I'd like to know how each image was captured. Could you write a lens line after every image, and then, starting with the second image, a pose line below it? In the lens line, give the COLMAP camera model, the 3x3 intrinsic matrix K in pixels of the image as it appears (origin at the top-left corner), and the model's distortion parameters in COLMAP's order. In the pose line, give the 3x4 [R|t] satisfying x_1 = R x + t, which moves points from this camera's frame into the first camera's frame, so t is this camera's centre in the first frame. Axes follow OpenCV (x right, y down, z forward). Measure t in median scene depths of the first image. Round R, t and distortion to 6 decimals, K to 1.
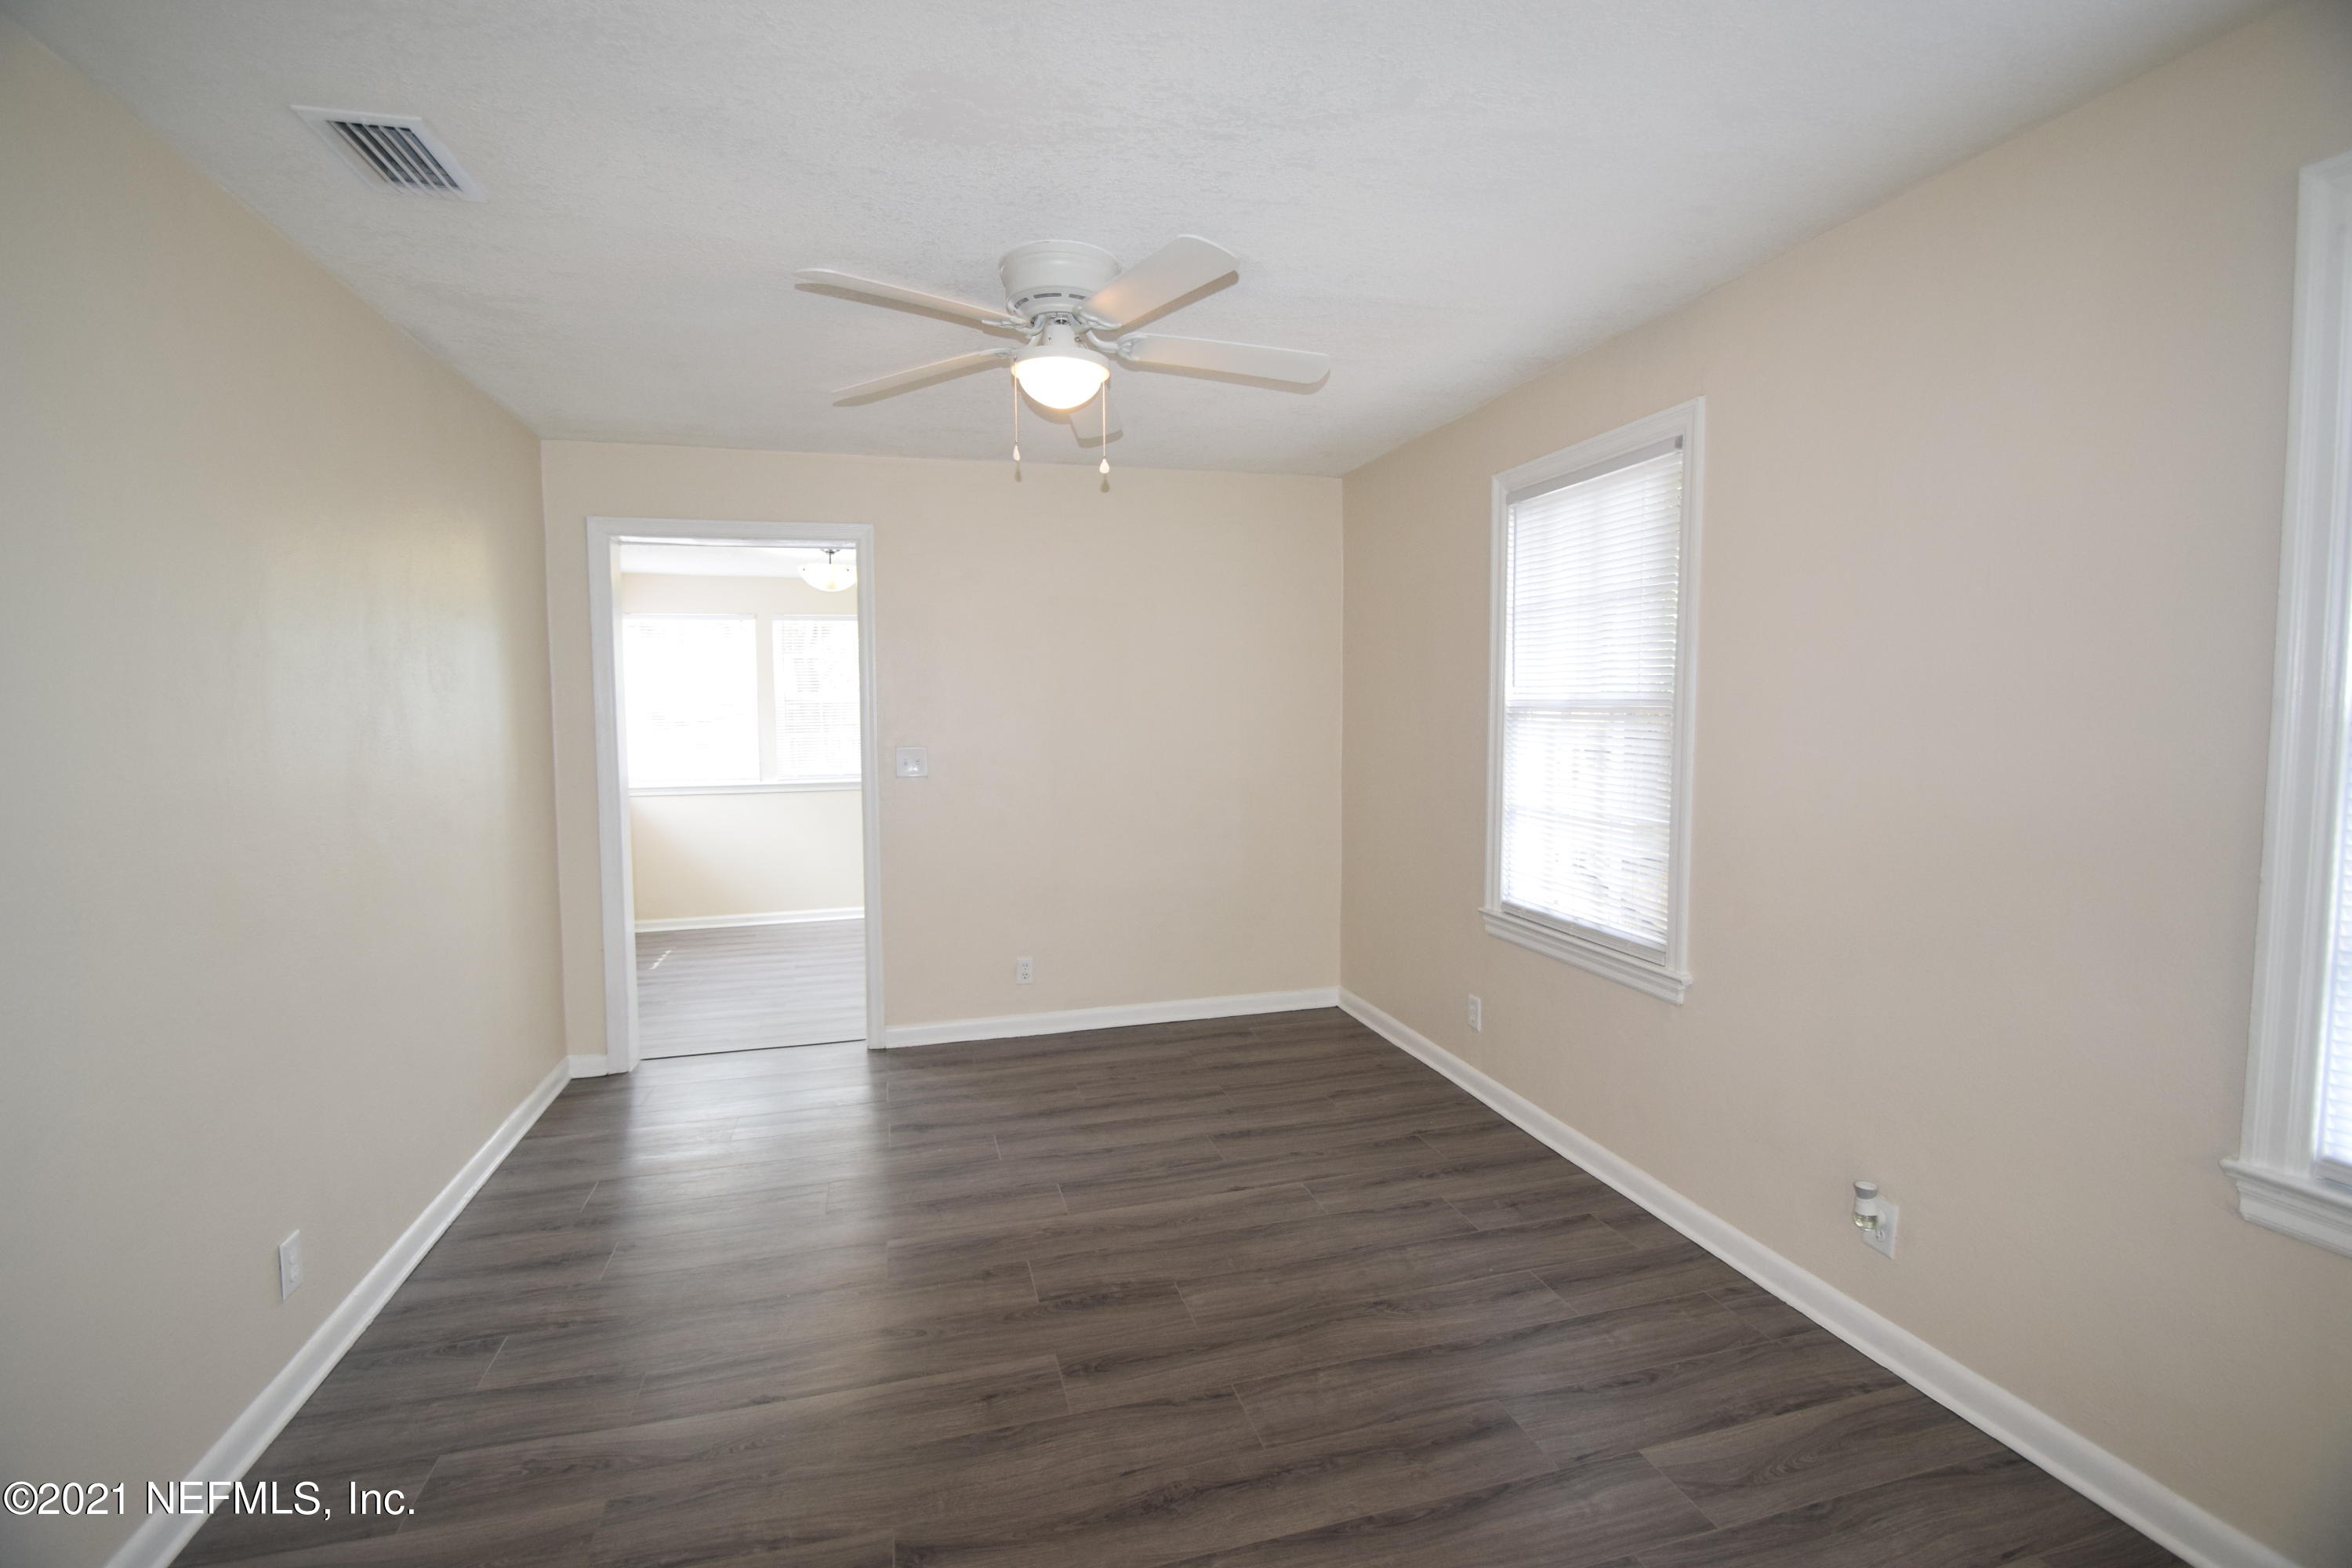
lens RADIAL K [[1039.3, 0, 1160.8], [0, 1039.3, 783.2], [0, 0, 1]] dist [-0.004857, -0.001567]
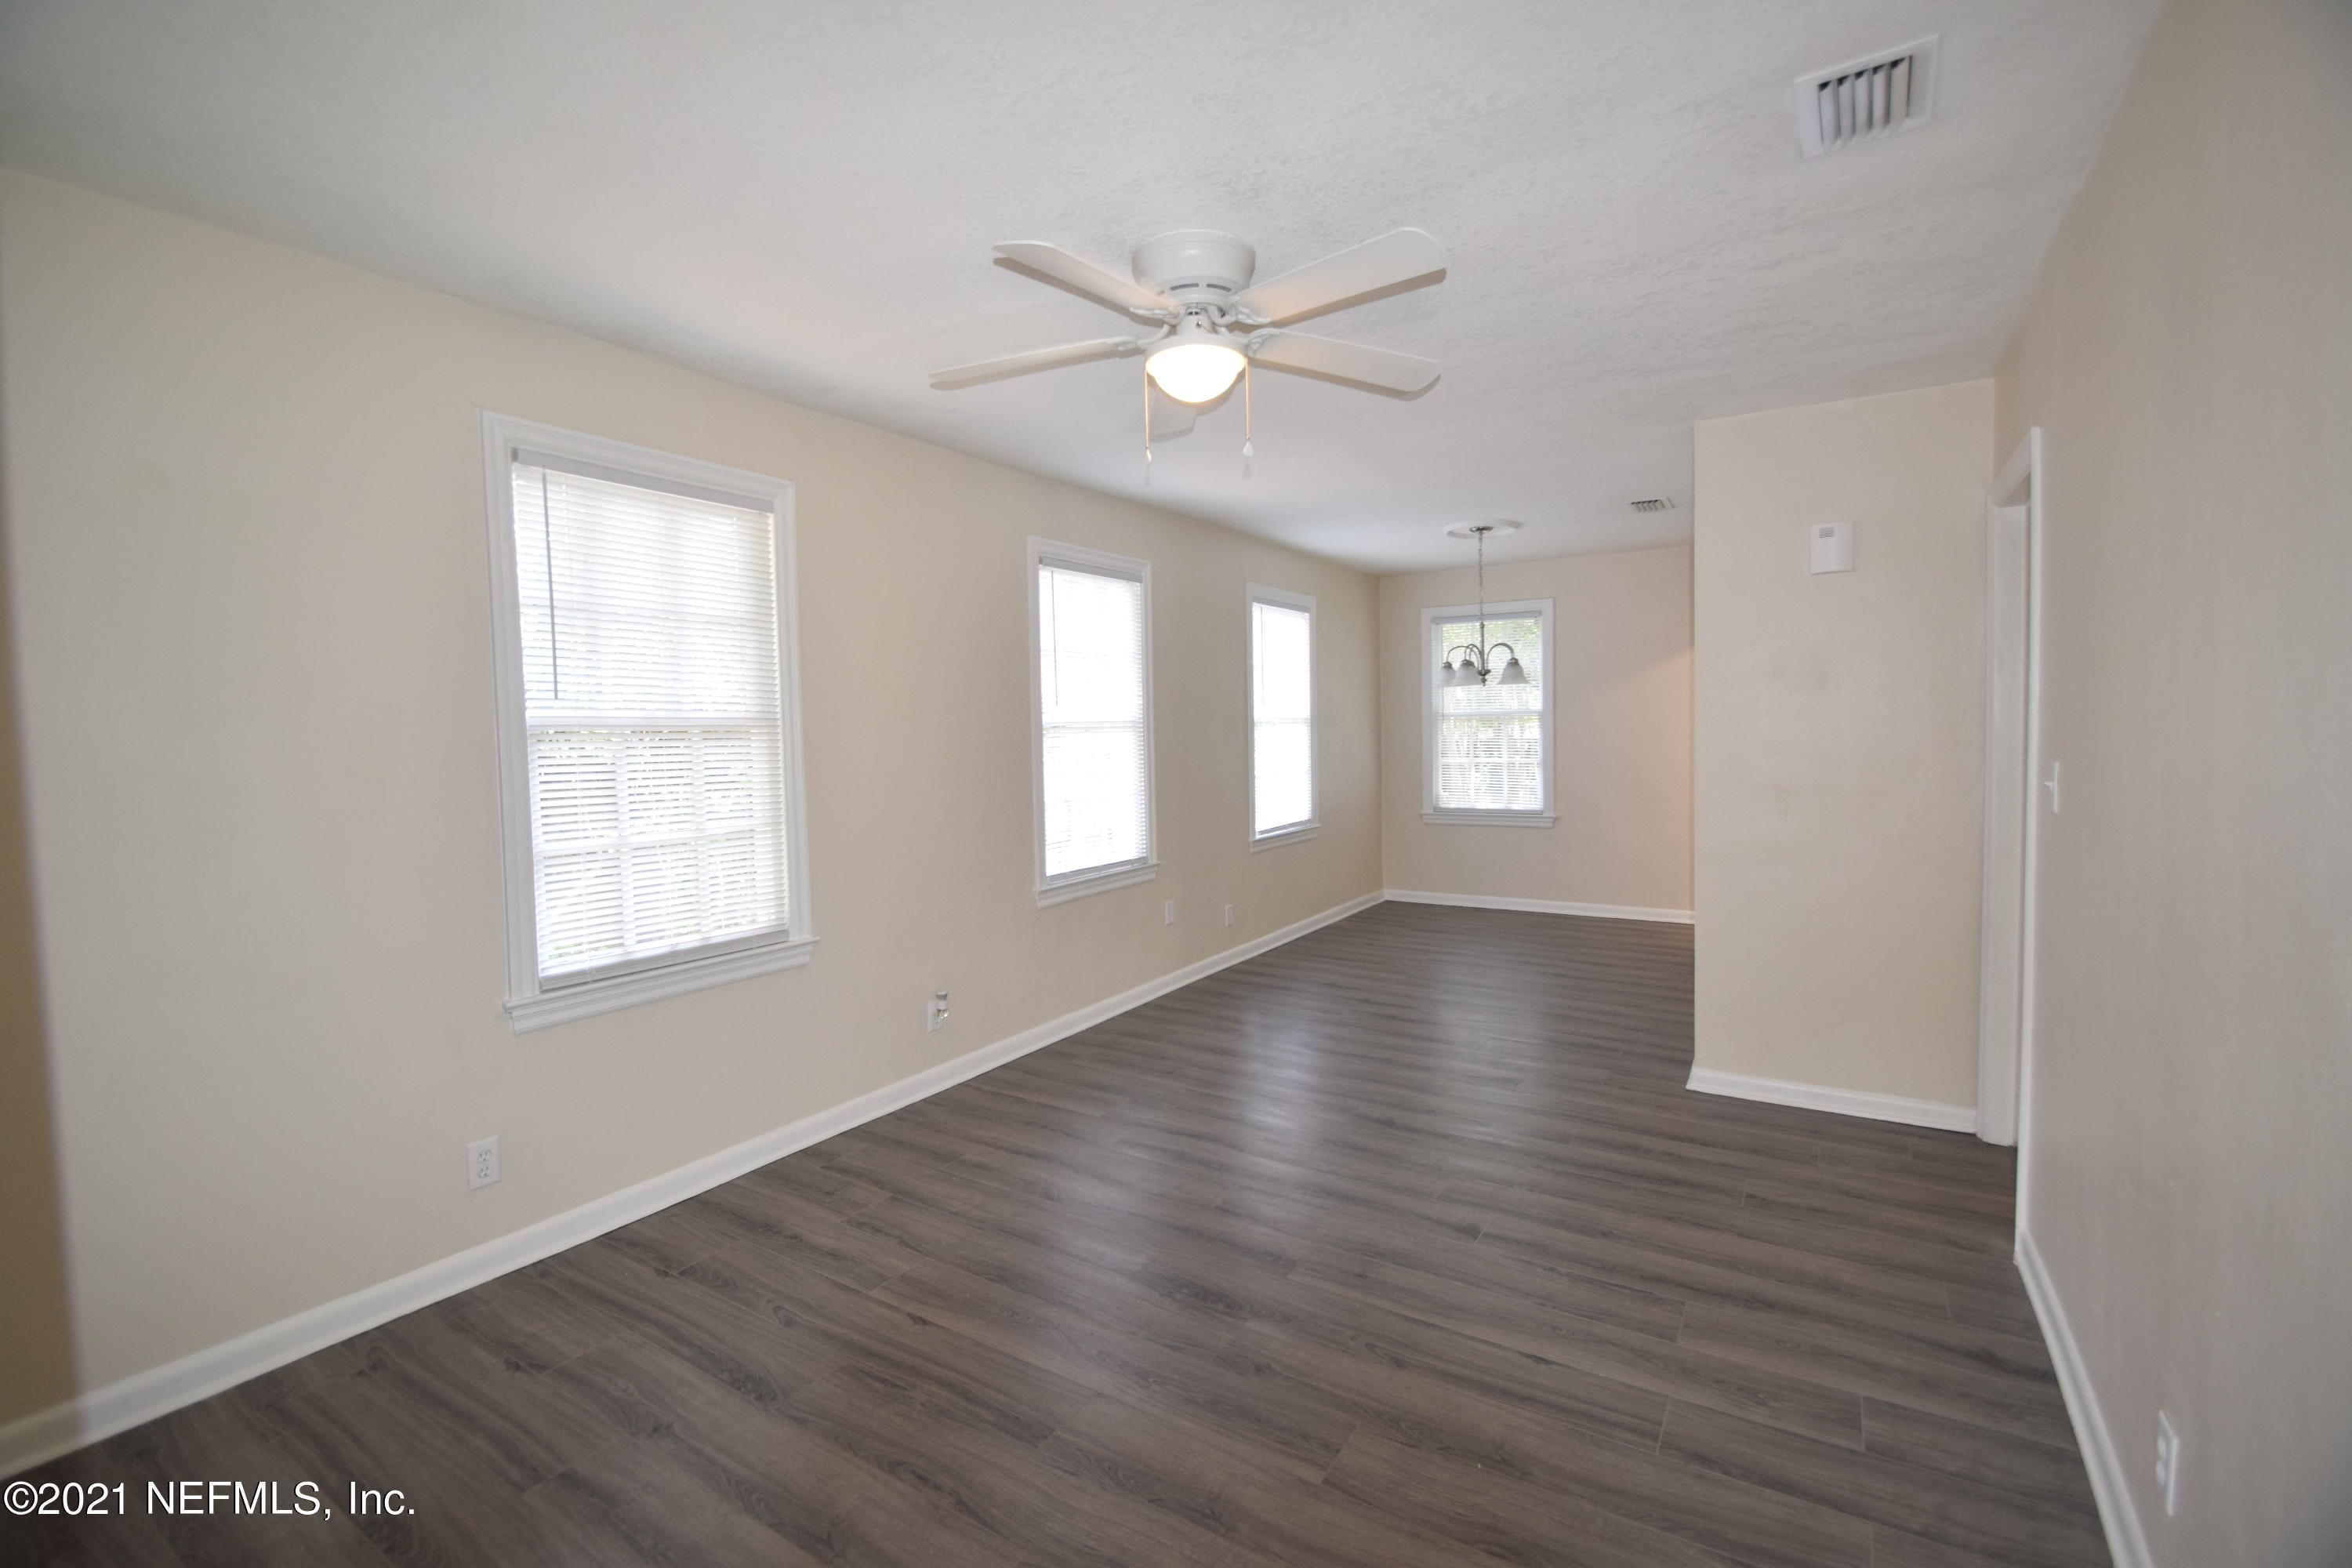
lens RADIAL K [[1039.3, 0, 1160.1], [0, 1039.3, 783.3], [0, 0, 1]] dist [-0.004857, -0.001567]
pose [[-0.675294, -0.019995, 0.737277, -0.672923], [0.077780, 0.992128, 0.098147, -0.085203], [-0.733436, 0.123624, -0.668423, 1.449495]]
